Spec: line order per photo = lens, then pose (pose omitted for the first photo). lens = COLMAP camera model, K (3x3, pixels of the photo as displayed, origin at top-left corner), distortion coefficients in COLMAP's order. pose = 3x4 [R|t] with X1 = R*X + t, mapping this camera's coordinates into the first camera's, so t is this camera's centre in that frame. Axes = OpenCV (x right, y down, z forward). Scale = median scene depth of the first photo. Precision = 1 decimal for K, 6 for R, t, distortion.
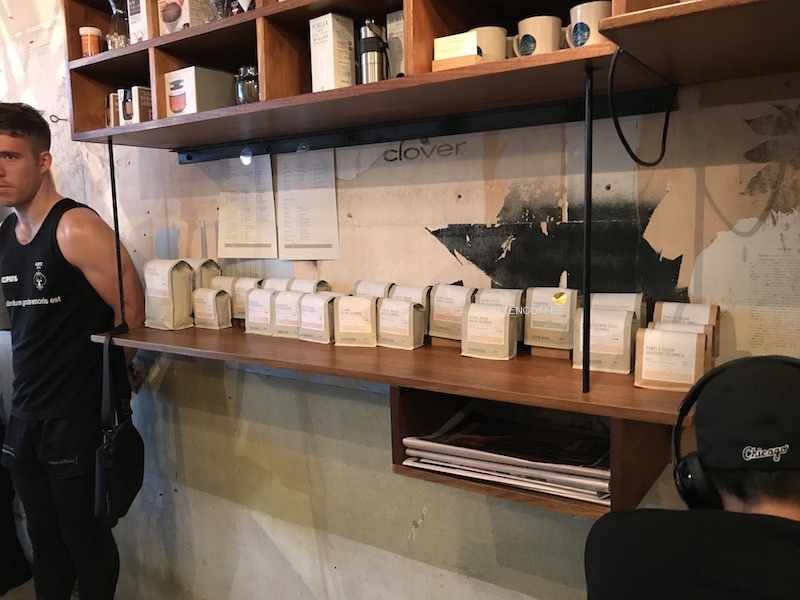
lens RADIAL K [[640.2, 0, 400.2], [0, 640.2, 306.2], [0, 0, 1]] dist [-0.025808, -0.005115]
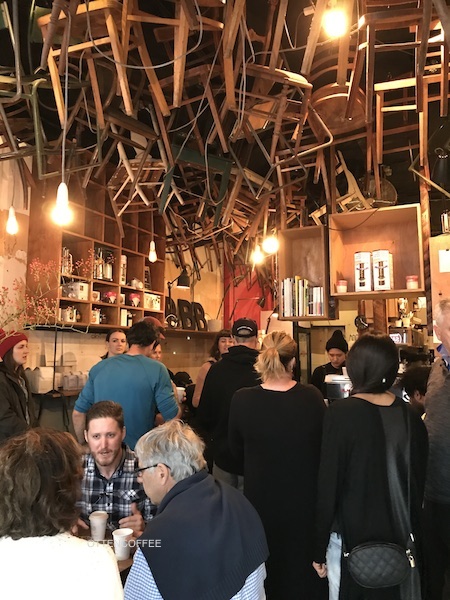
lens RADIAL K [[480.1, 0, 224.8], [0, 480.1, 301.6], [0, 0, 1]] dist [-0.025808, -0.005115]
pose [[-0.138417, 0.124934, 0.982462, -3.170929], [0.127855, 0.985964, -0.107367, -0.042770], [-0.982086, 0.110751, -0.152448, 0.705462]]
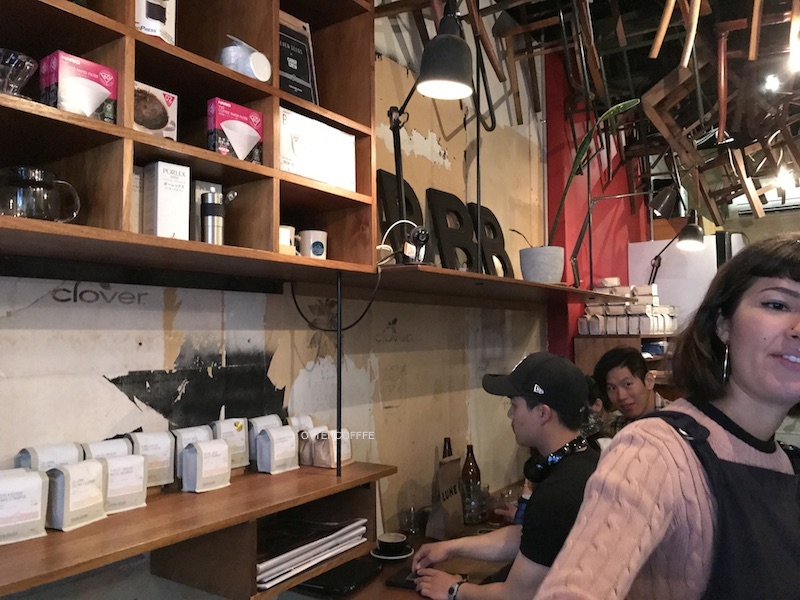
lens RADIAL K [[640.2, 0, 401.0], [0, 640.2, 295.8], [0, 0, 1]] dist [-0.025808, -0.005115]
pose [[0.013616, 0.087000, 0.996115, -0.953812], [0.137586, 0.986569, -0.088047, -0.103463], [-0.990396, 0.138250, 0.001463, 0.590623]]
